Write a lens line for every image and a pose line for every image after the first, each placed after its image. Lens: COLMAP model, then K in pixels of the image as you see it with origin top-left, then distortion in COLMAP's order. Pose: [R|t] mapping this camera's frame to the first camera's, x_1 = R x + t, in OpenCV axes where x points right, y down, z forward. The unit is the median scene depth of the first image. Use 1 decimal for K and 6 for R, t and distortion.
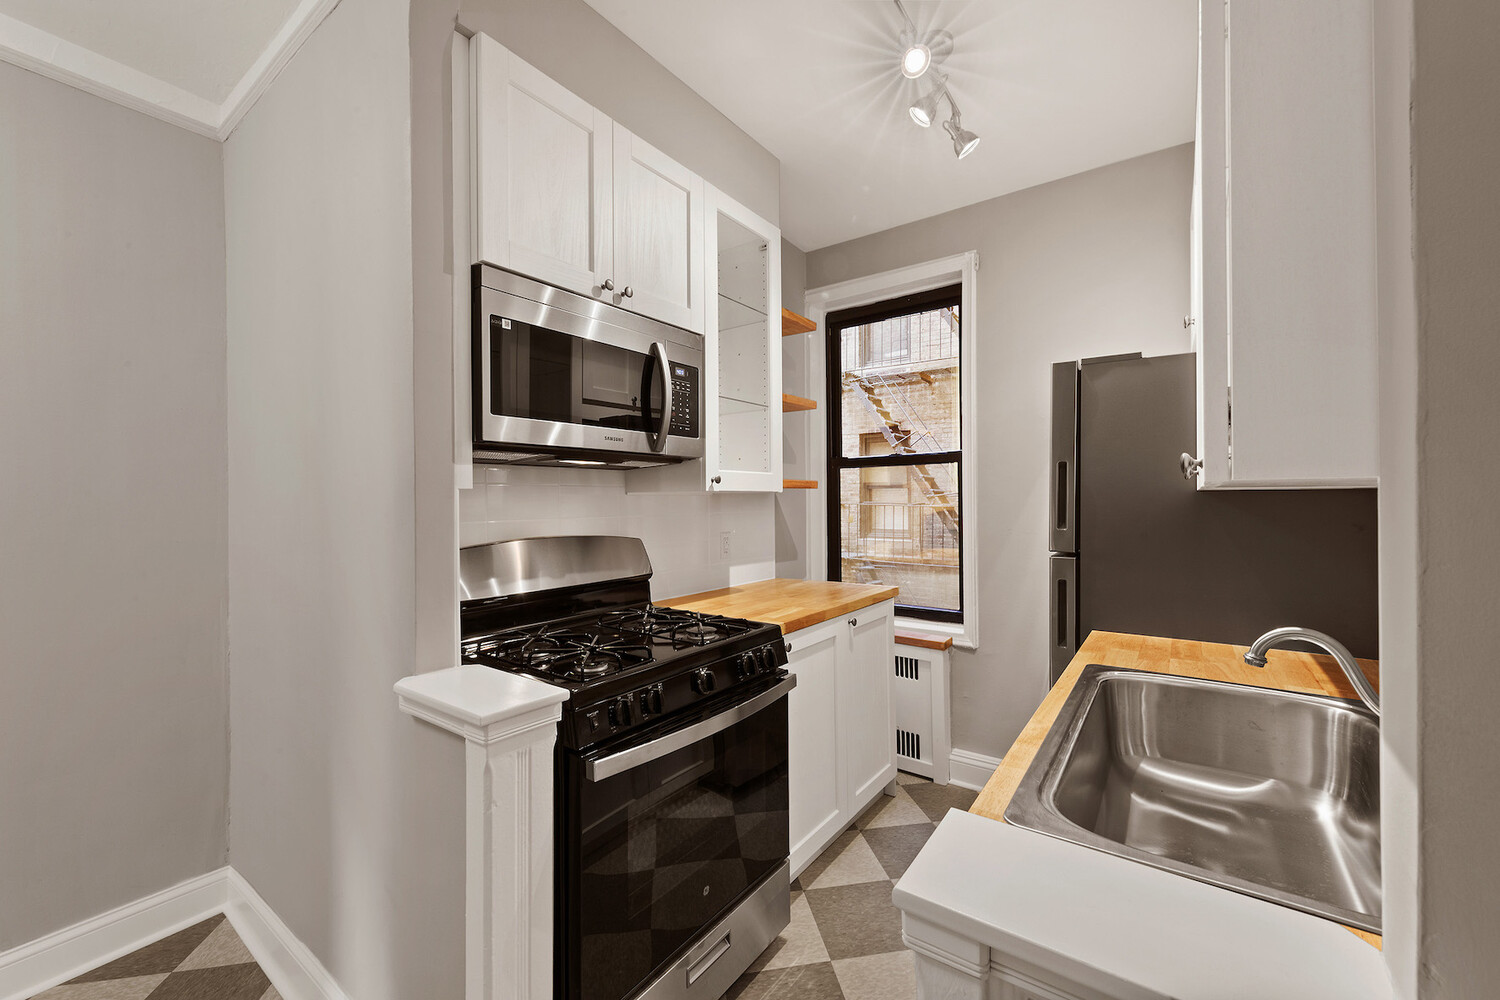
lens RADIAL K [[597.1, 0, 750.0], [0, 597.1, 500.0], [0, 0, 1]] dist [0.011086, -0.000029]
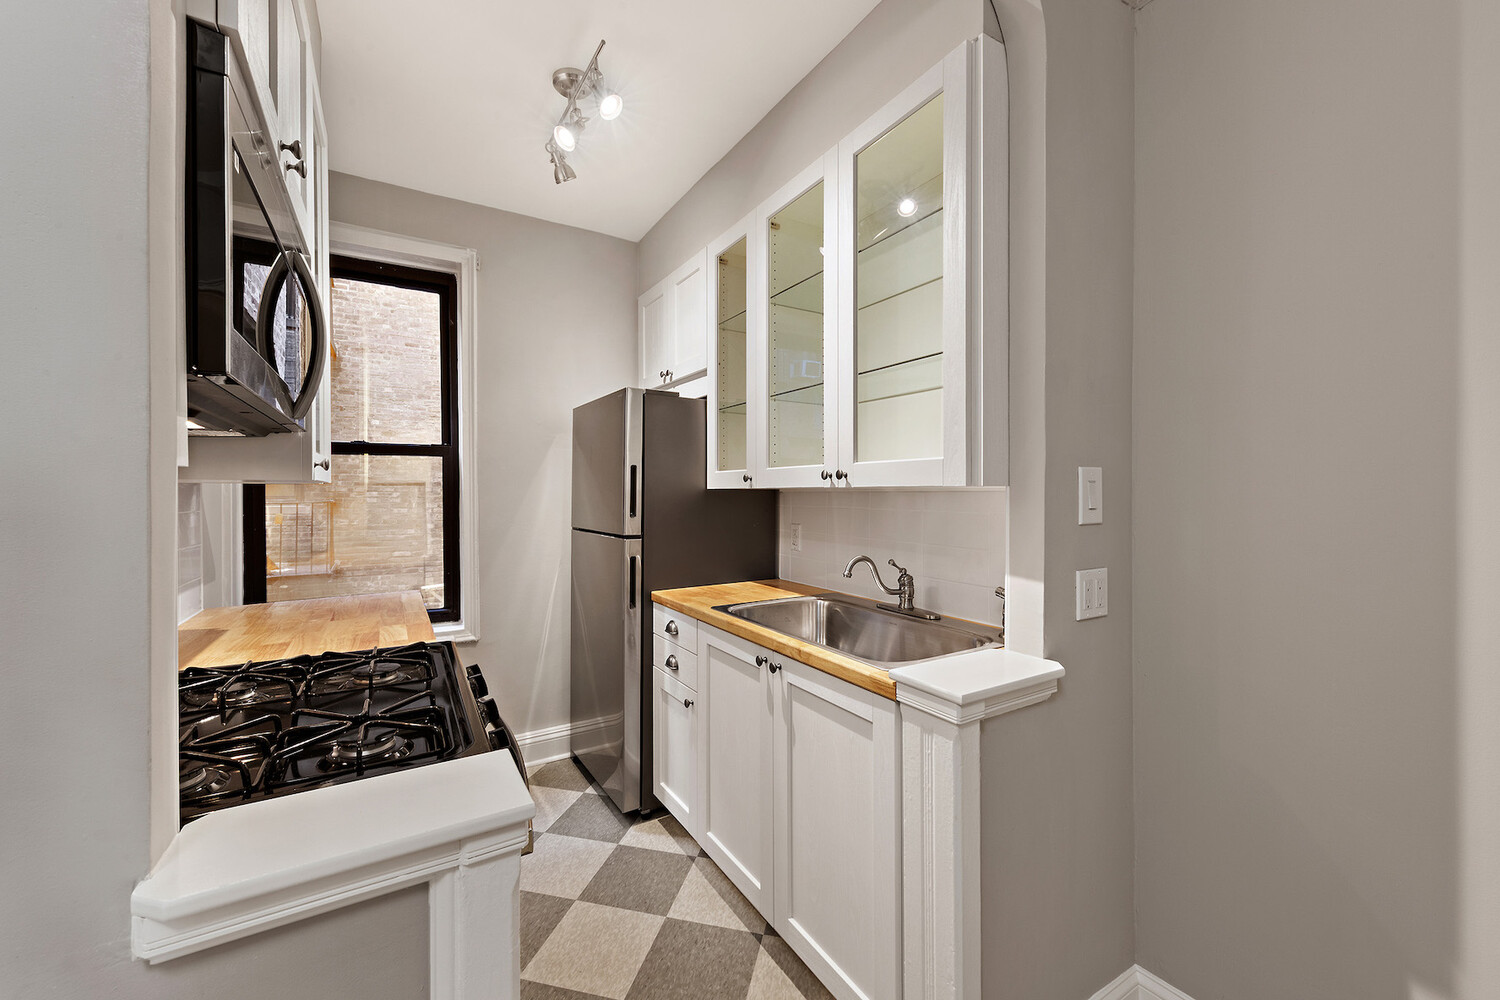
lens RADIAL K [[583.1, 0, 755.2], [0, 583.1, 495.1], [0, 0, 1]] dist [0.009535, -0.000084]
pose [[0.370859, 0.004392, 0.928679, -0.548929], [-0.002676, 0.999990, -0.003660, 0.003372], [-0.928685, -0.001128, 0.370867, 0.282925]]
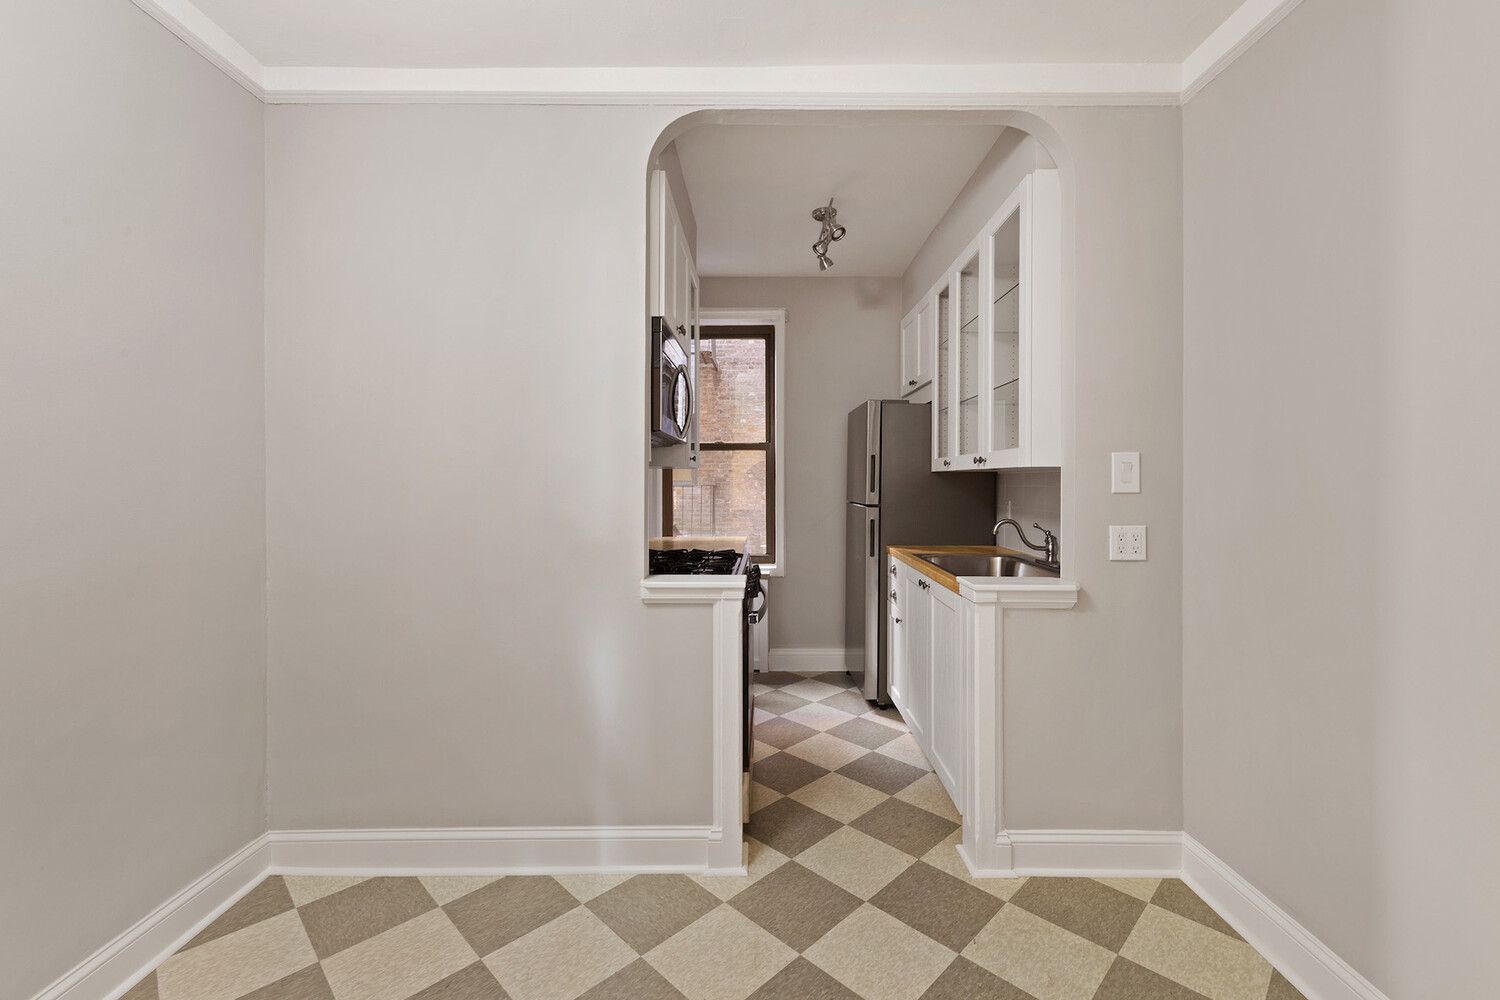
lens RADIAL K [[627.4, 0, 756.2], [0, 627.4, 483.2], [0, 0, 1]] dist [0.000823, 0.000059]
pose [[0.811398, 0.008284, 0.584435, -0.870444], [-0.010325, 0.999947, 0.000161, 0.024459], [-0.584403, -0.006165, 0.811440, -0.331344]]
